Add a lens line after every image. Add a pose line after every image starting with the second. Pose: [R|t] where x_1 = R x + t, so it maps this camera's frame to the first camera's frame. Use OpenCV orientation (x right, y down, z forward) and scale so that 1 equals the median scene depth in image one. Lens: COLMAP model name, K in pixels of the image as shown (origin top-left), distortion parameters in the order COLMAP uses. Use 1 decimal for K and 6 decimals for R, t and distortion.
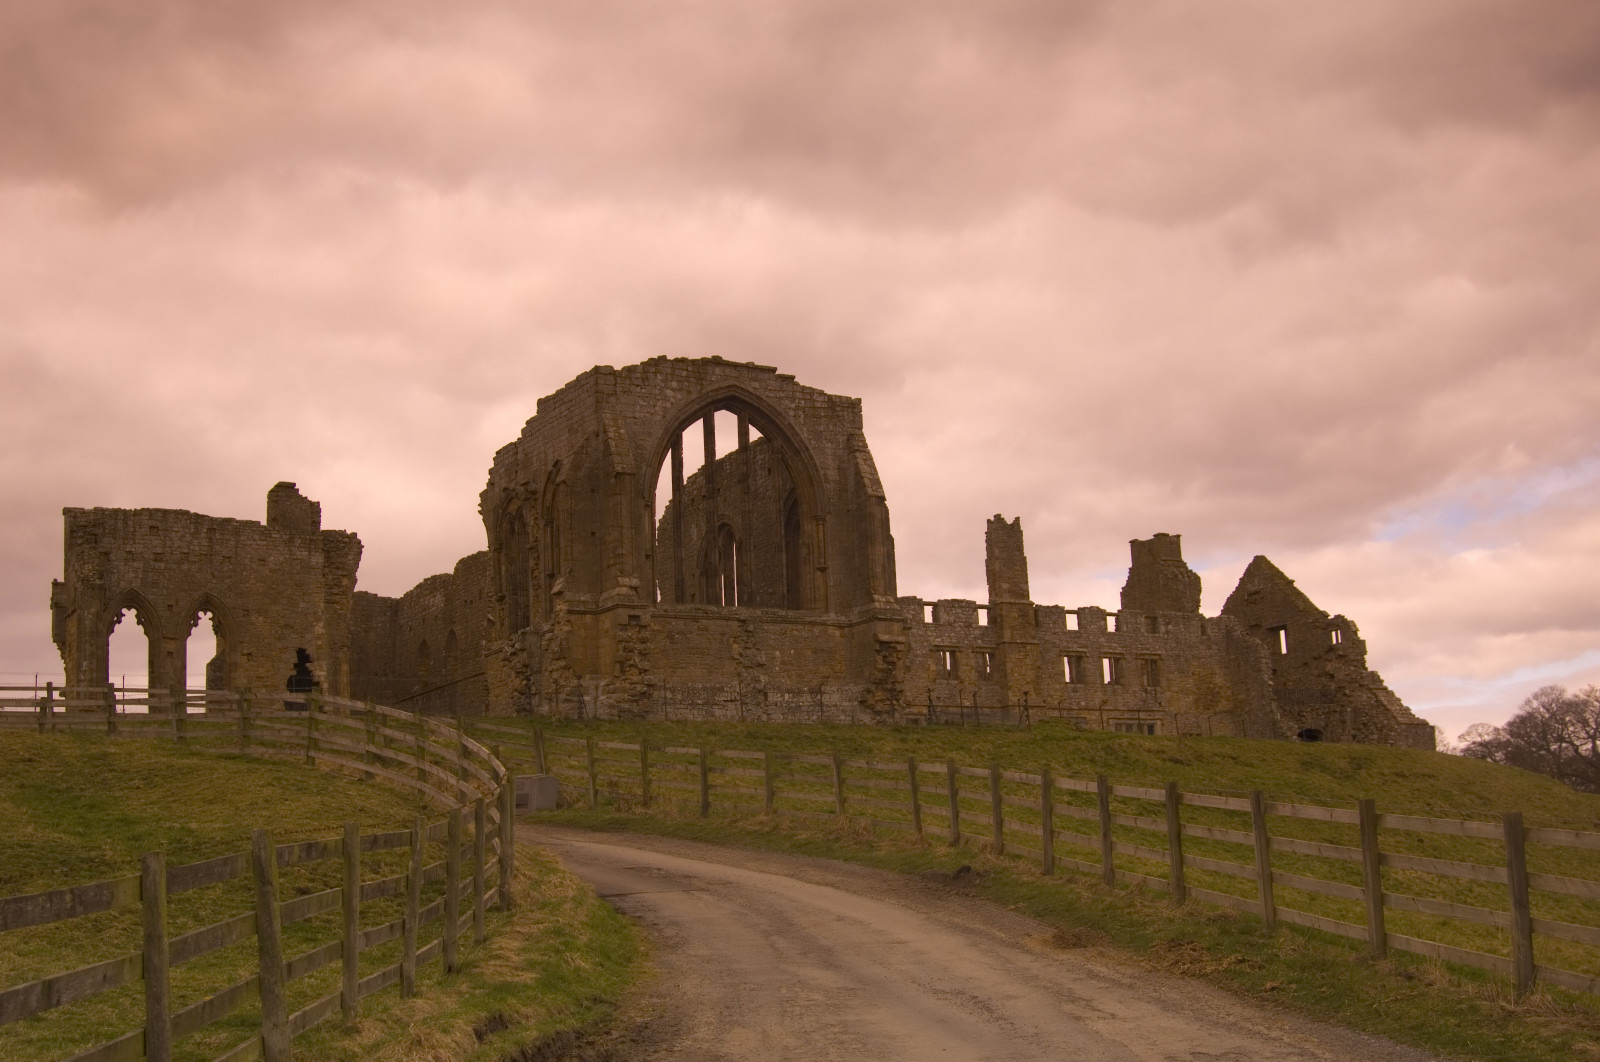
lens RADIAL K [[2145.4, 0, 835.4], [0, 2145.4, 465.8], [0, 0, 1]] dist [-0.088671, 0.000000]
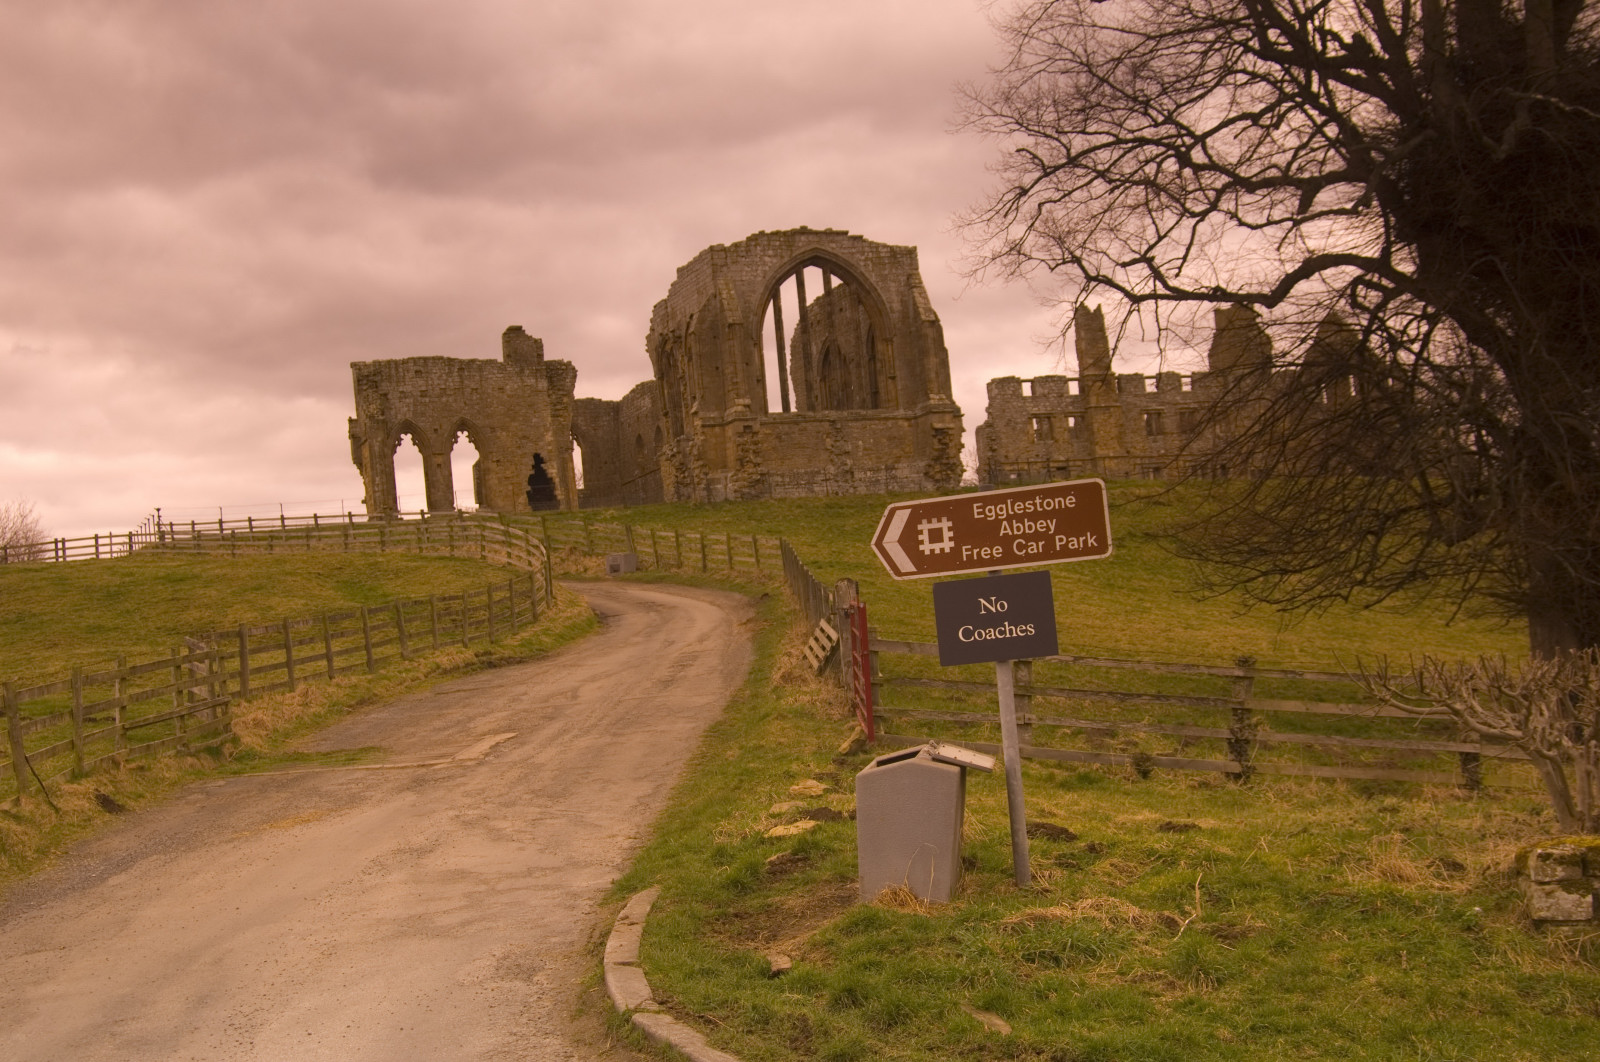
lens RADIAL K [[2145.4, 0, 774.5], [0, 2145.4, 466.0], [0, 0, 1]] dist [-0.088671, 0.000000]
pose [[0.984618, -0.064277, -0.162467, 0.133205], [0.083660, 0.989786, 0.115428, -0.057587], [0.153388, -0.127245, 0.979939, -0.336855]]
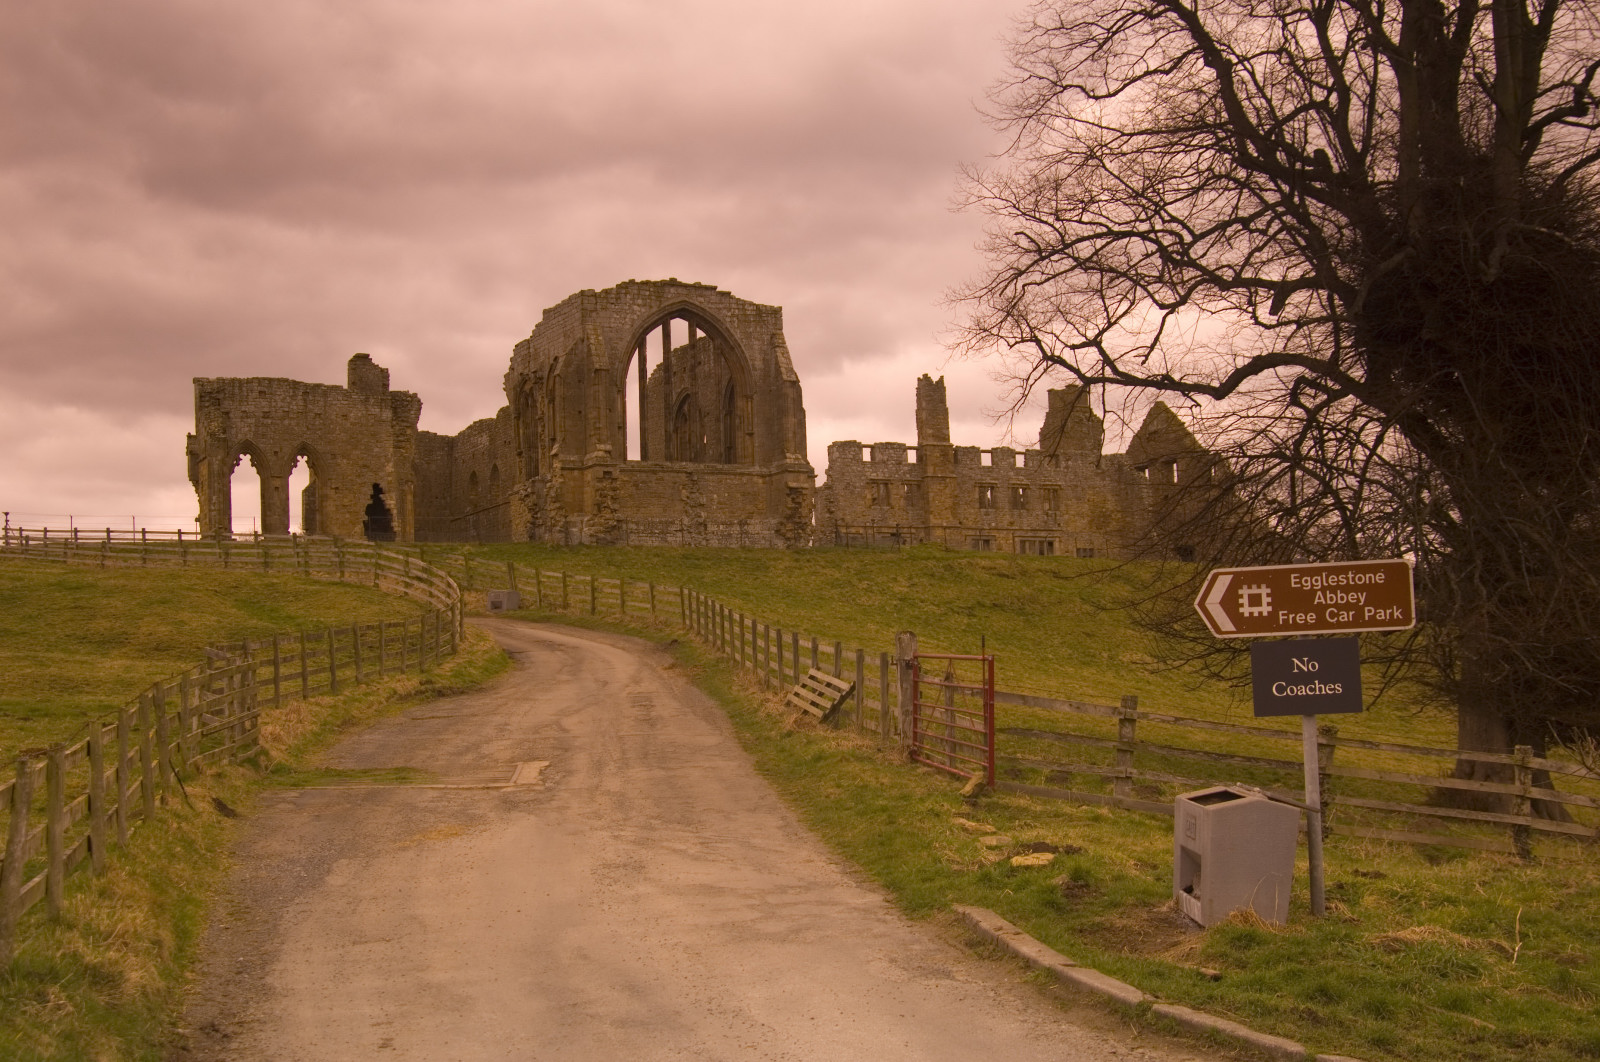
lens RADIAL K [[2145.4, 0, 822.5], [0, 2145.4, 481.1], [0, 0, 1]] dist [-0.088671, 0.000000]
pose [[0.999160, 0.003531, -0.040815, 0.093575], [0.000672, 0.994730, 0.102529, -0.060971], [0.040962, -0.102470, 0.993892, -0.355511]]
